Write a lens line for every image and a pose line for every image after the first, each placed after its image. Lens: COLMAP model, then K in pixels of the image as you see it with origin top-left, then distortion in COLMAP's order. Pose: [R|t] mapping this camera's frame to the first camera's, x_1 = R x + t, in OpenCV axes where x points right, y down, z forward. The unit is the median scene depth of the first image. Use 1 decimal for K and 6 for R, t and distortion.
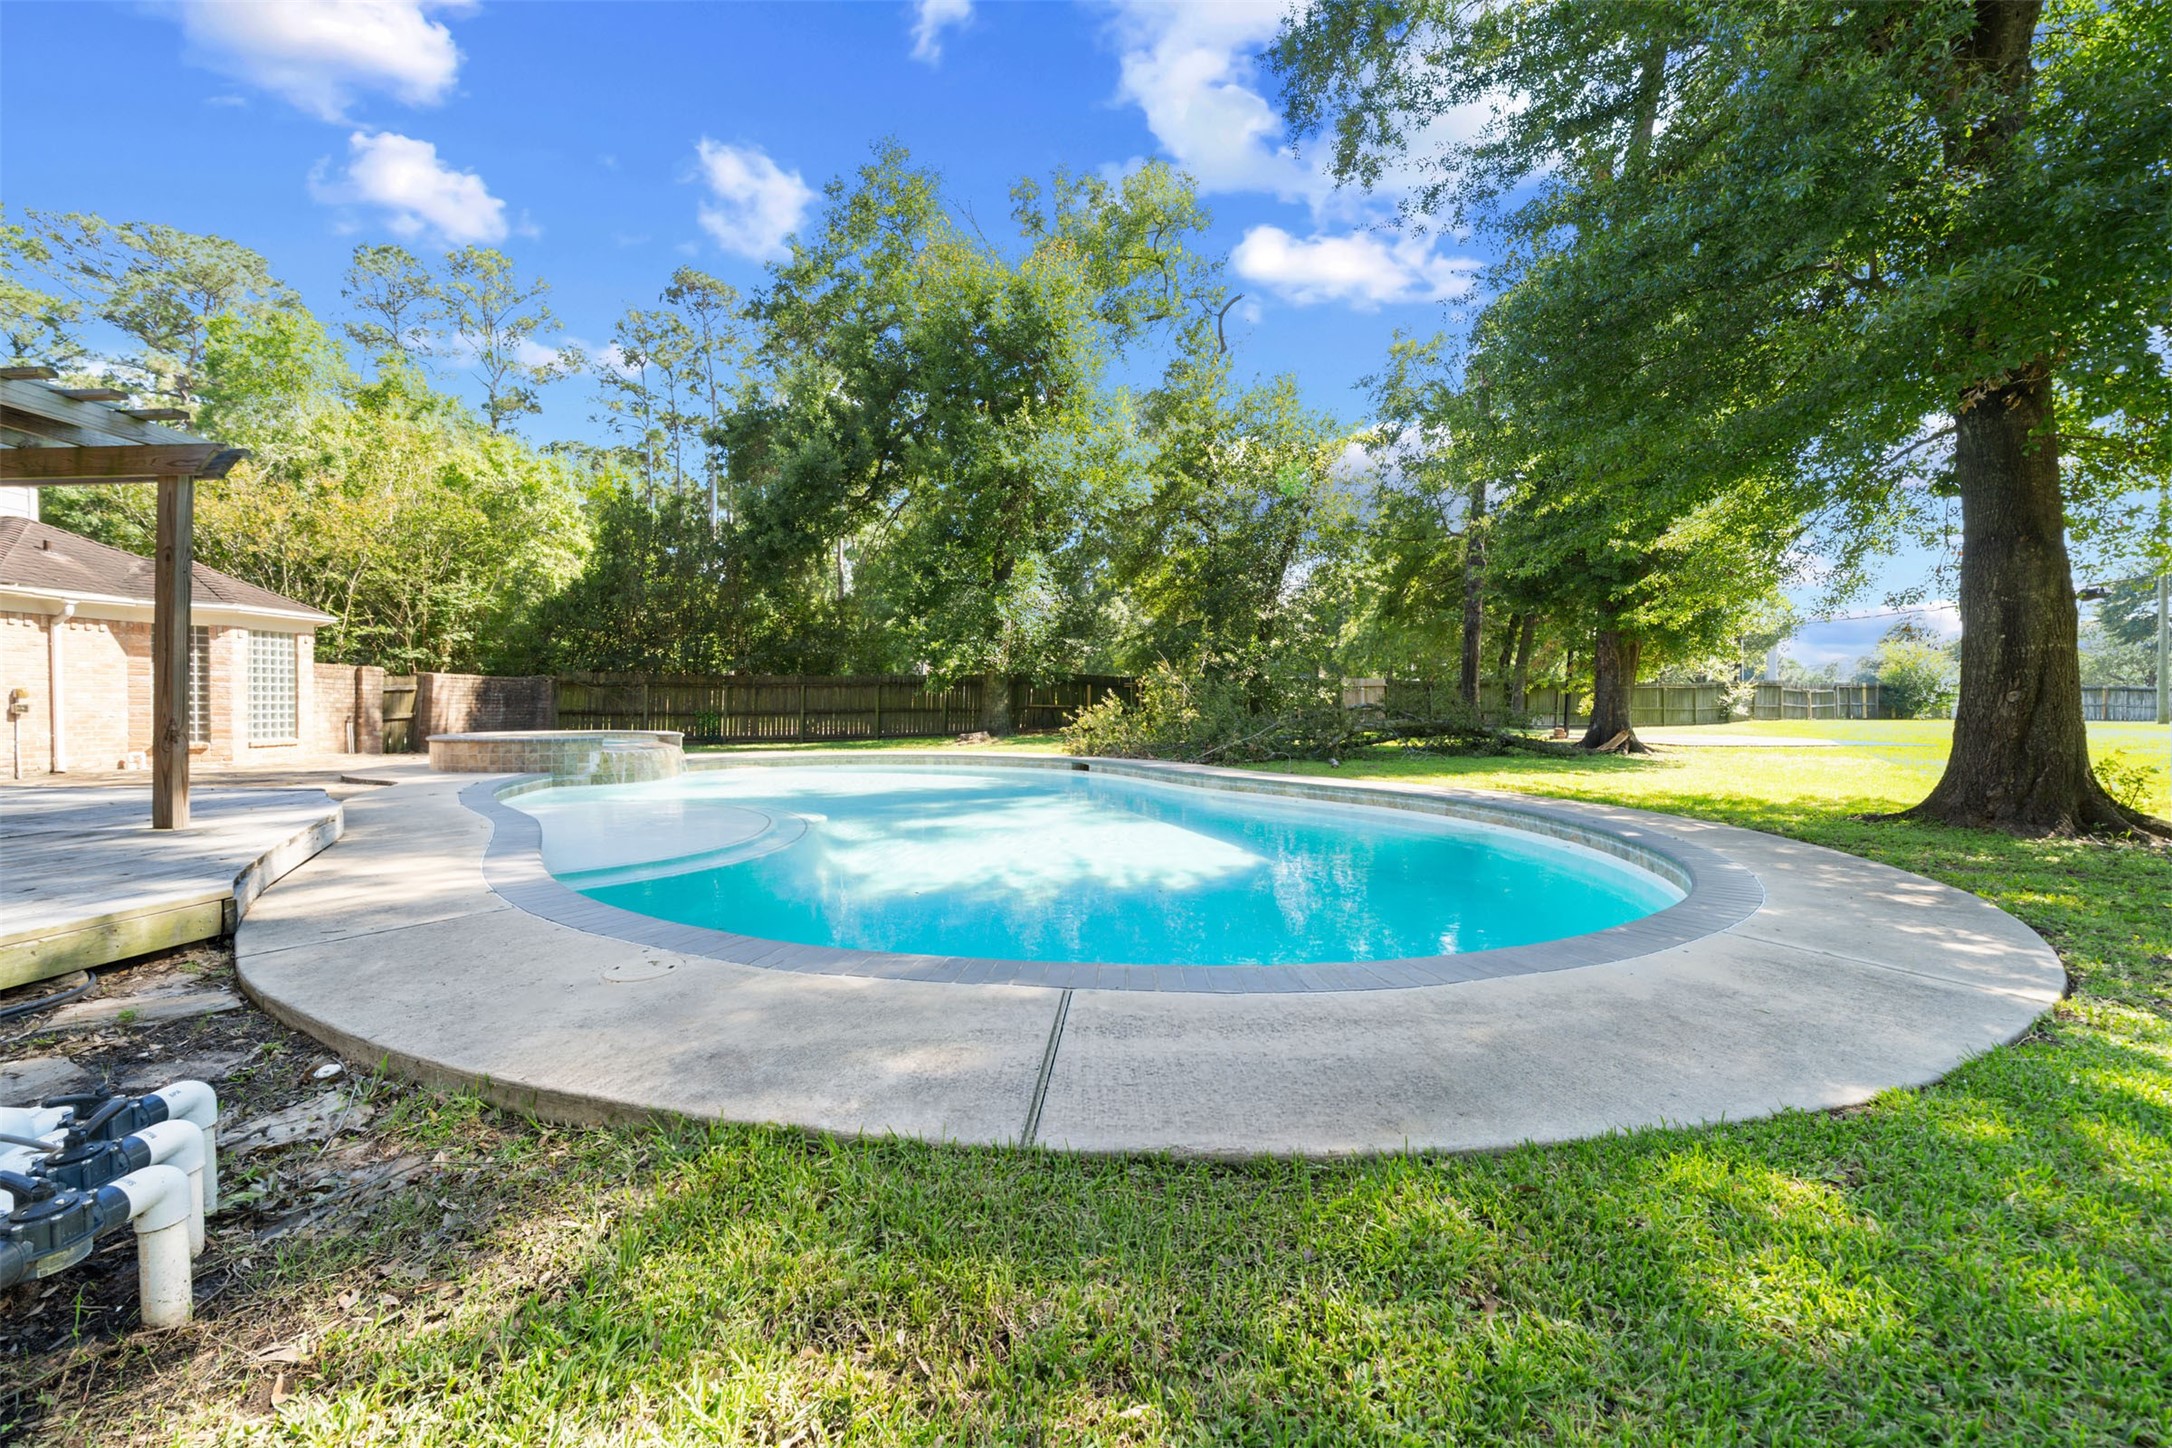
lens RADIAL K [[802.6, 0, 1064.8], [0, 802.6, 722.4], [0, 0, 1]] dist [-0.002278, -0.000098]
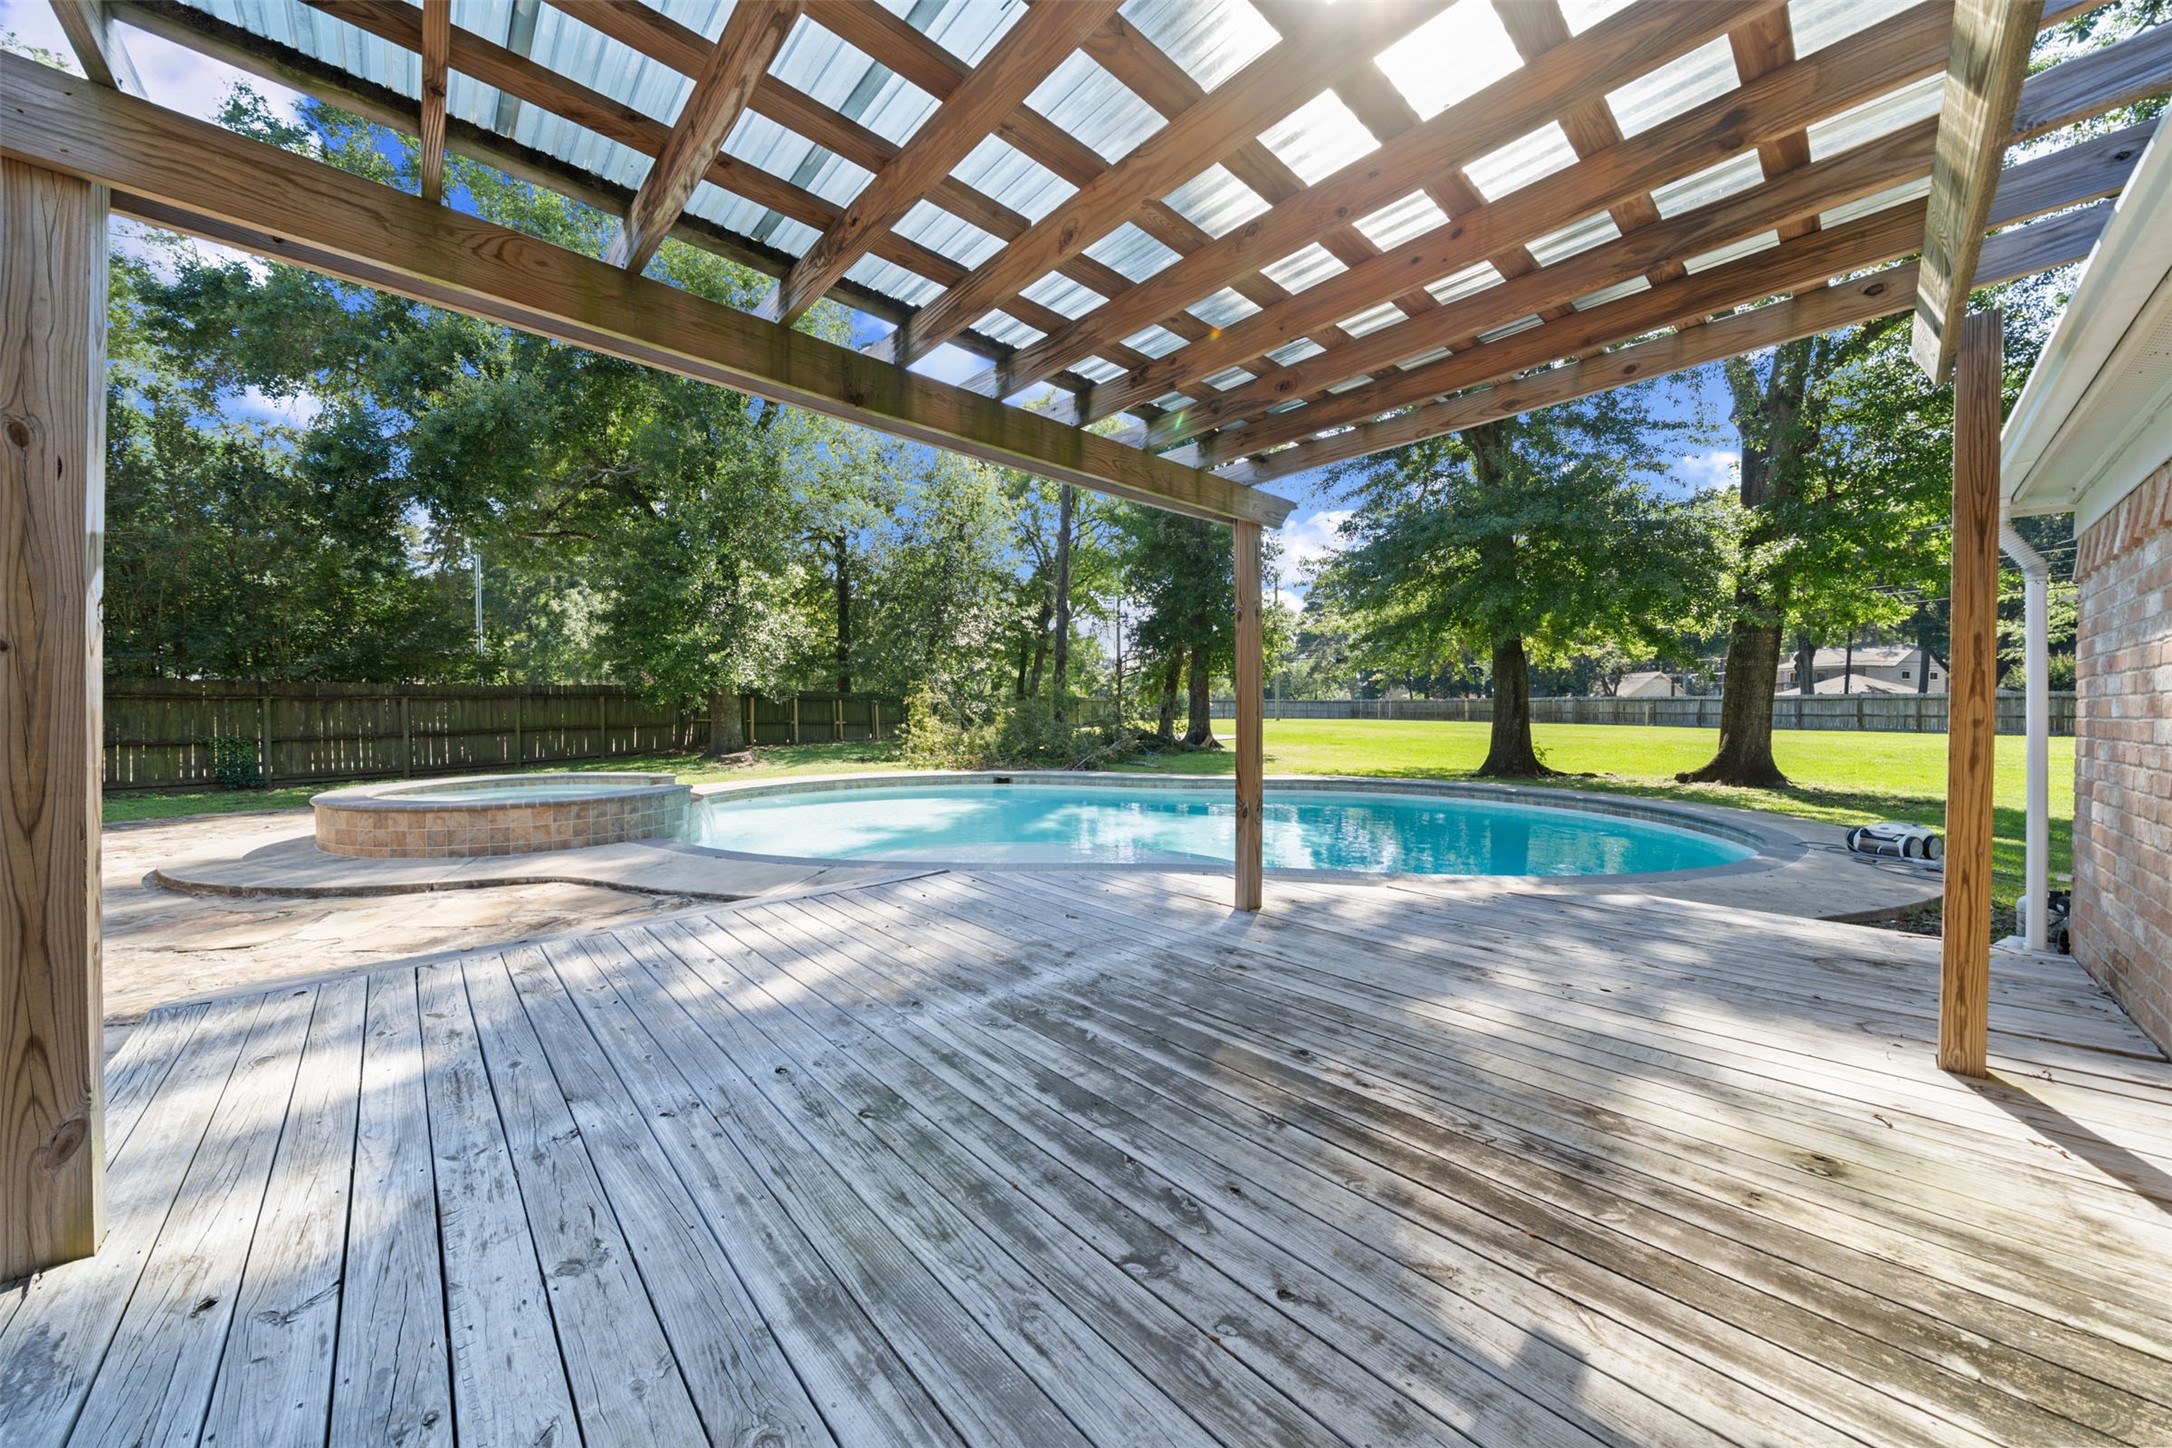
lens RADIAL K [[738.0, 0, 1085.4], [0, 738.0, 715.5], [0, 0, 1]] dist [0.001197, 0.000134]
pose [[0.689492, -0.007153, 0.724258, -0.574193], [0.015651, 0.999865, -0.005025, -0.025872], [-0.724124, 0.014800, 0.689511, 0.166569]]
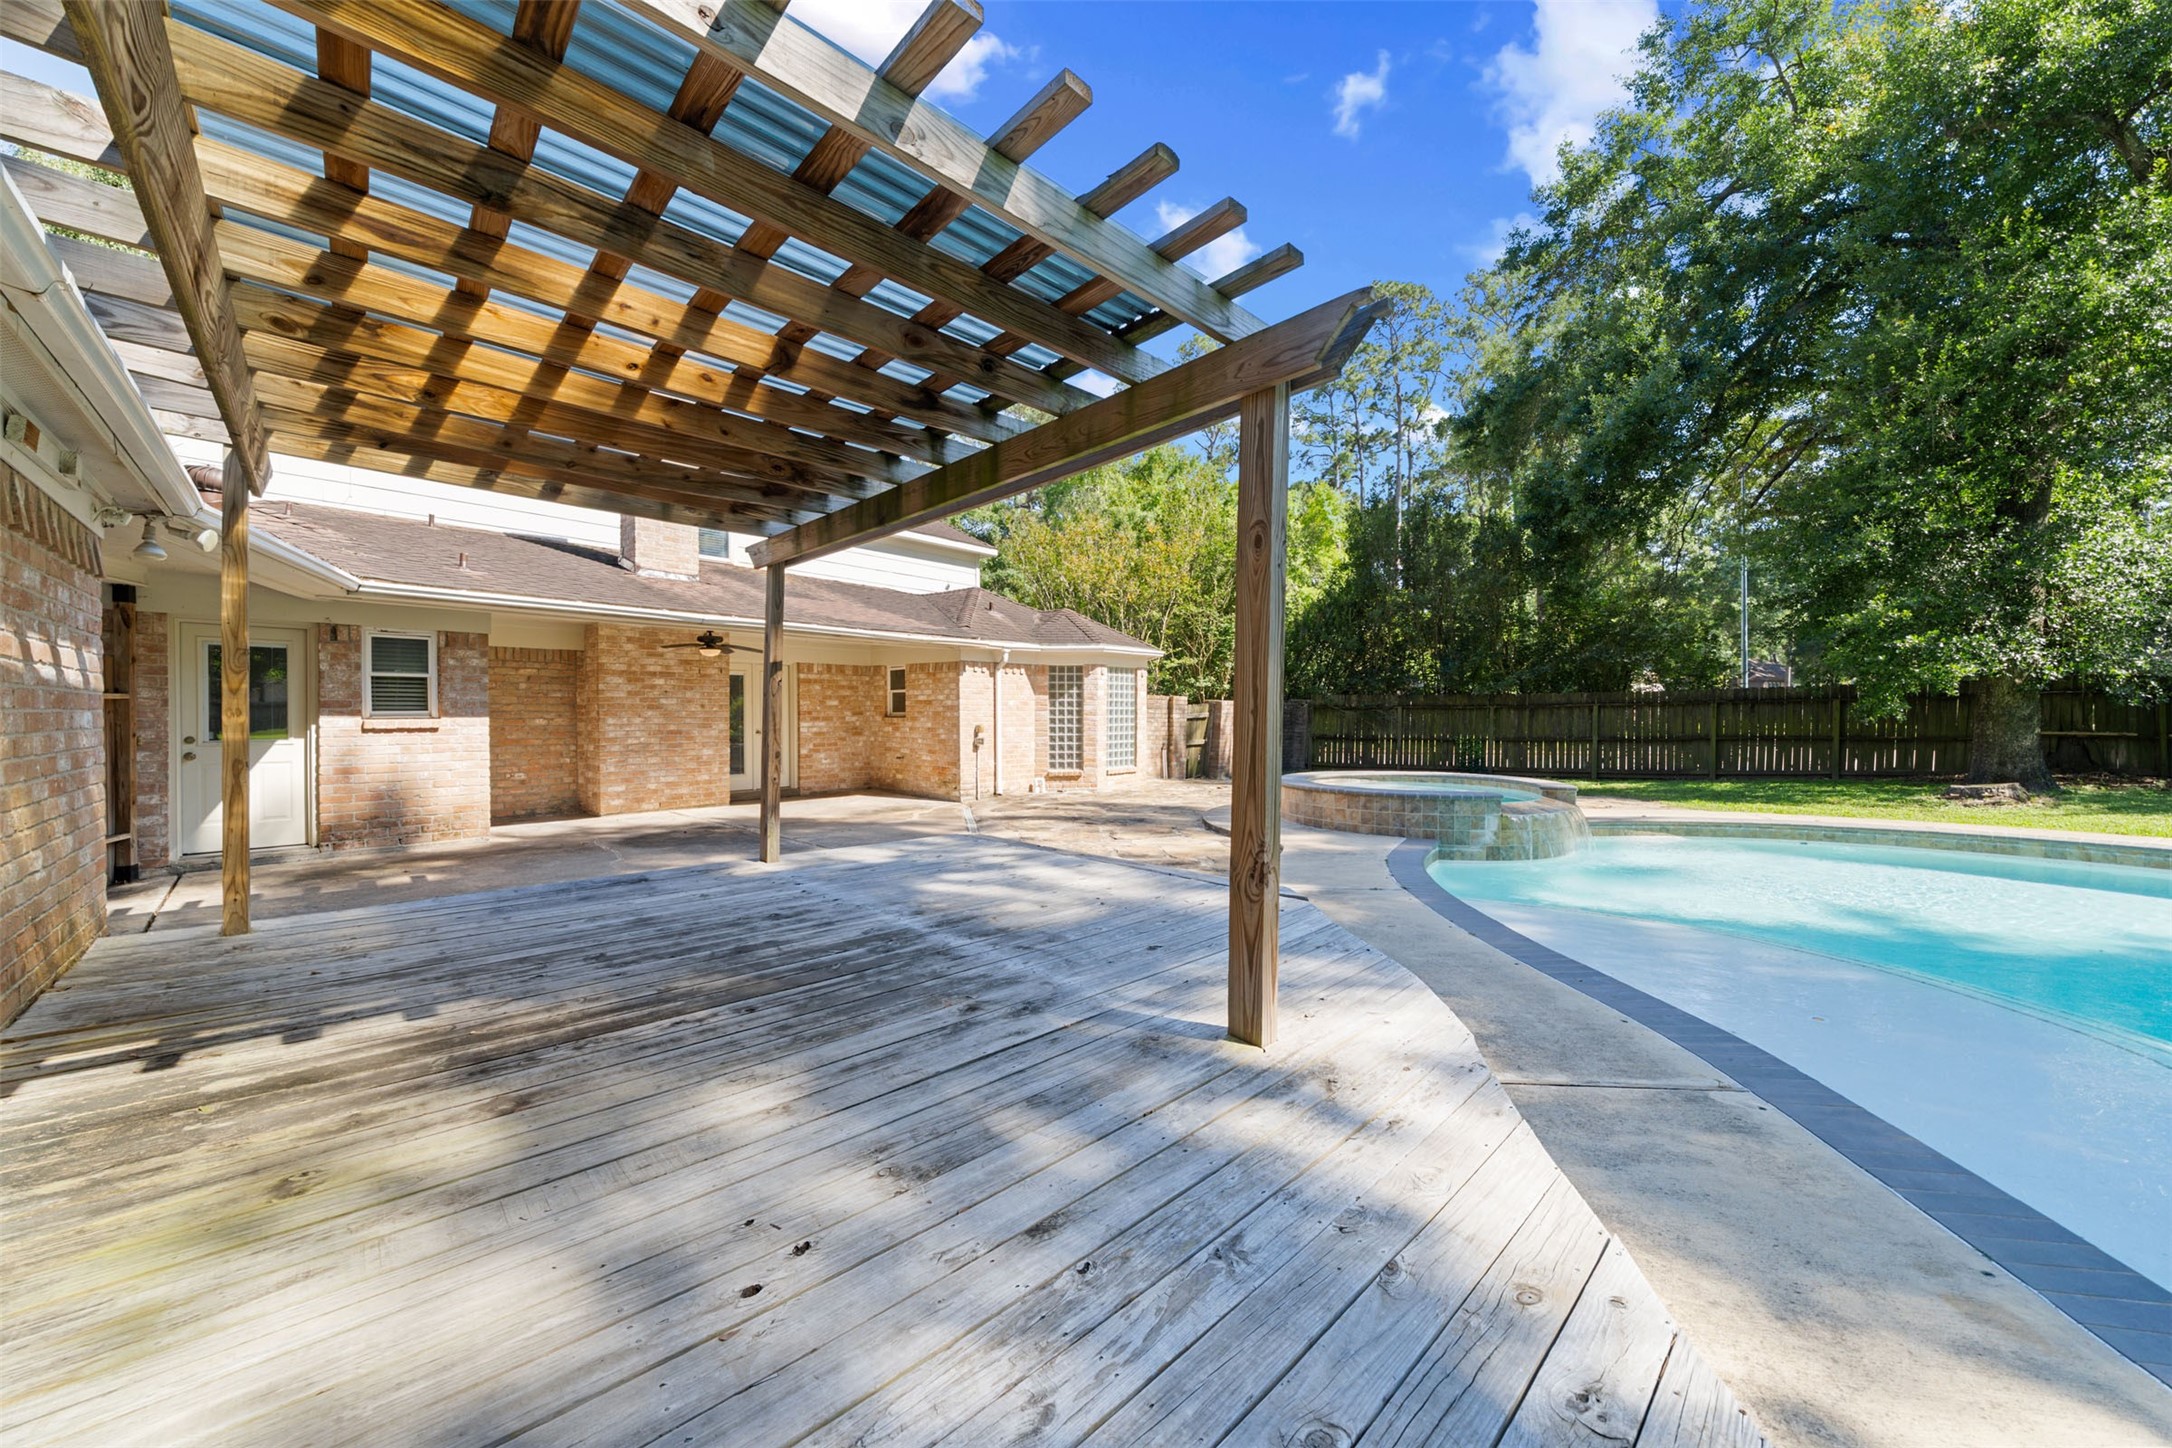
lens RADIAL K [[780.9, 0, 1072.7], [0, 780.9, 724.0], [0, 0, 1]] dist [0.001581, 0.000176]
pose [[0.722514, 0.003564, -0.691347, -0.252420], [-0.012819, 0.999884, -0.008242, -0.022819], [0.691237, 0.014817, 0.722476, 0.158976]]
